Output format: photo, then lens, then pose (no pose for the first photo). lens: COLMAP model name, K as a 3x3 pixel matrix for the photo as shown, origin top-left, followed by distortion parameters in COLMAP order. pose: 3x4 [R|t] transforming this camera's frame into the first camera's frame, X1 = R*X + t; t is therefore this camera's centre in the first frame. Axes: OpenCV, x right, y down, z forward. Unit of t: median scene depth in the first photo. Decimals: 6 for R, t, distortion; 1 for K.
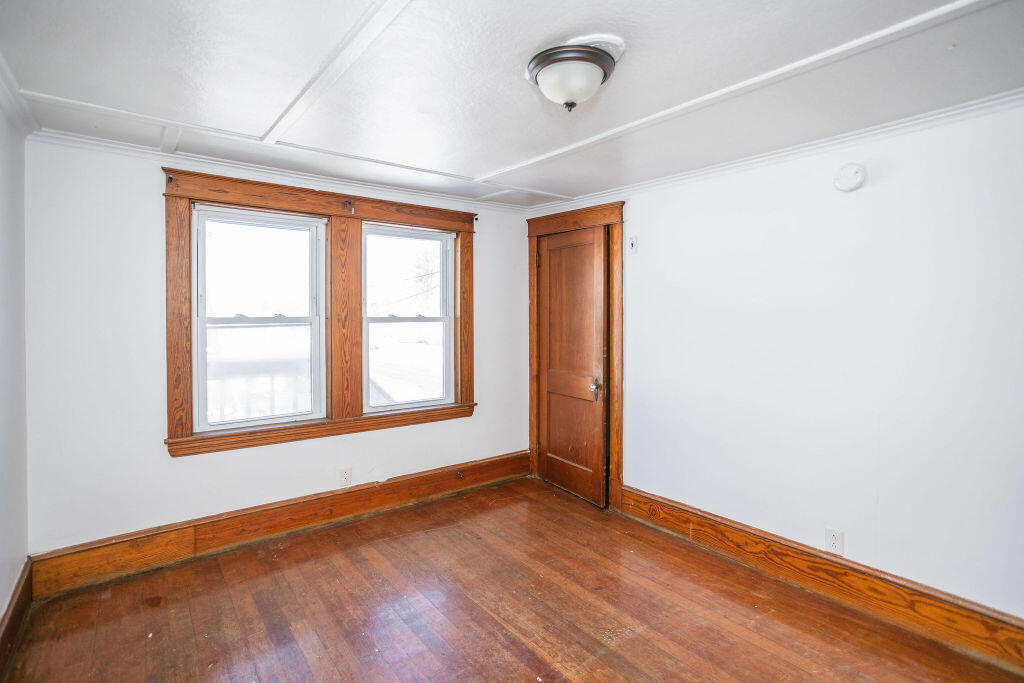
lens RADIAL K [[504.7, 0, 488.1], [0, 504.7, 330.0], [0, 0, 1]] dist [-0.039143, 0.038607]
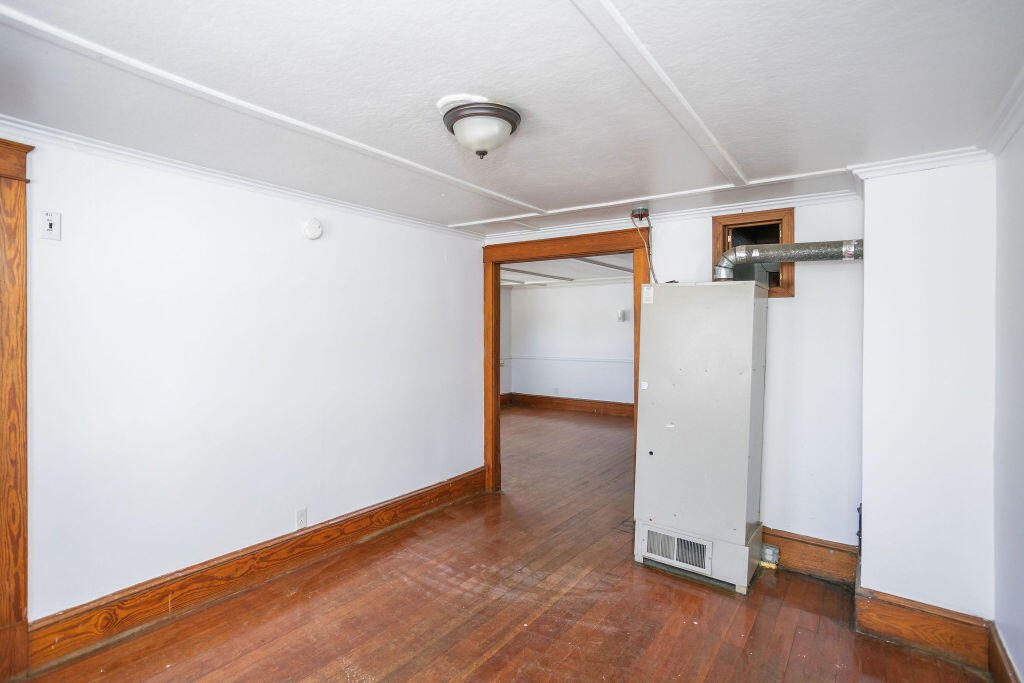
lens RADIAL K [[491.3, 0, 510.4], [0, 491.3, 337.8], [0, 0, 1]] dist [-0.058132, 0.034945]
pose [[-0.285524, -0.011139, 0.958307, -0.669867], [0.028164, 0.999403, 0.020008, -0.036810], [-0.957958, 0.032702, -0.285040, 0.937448]]
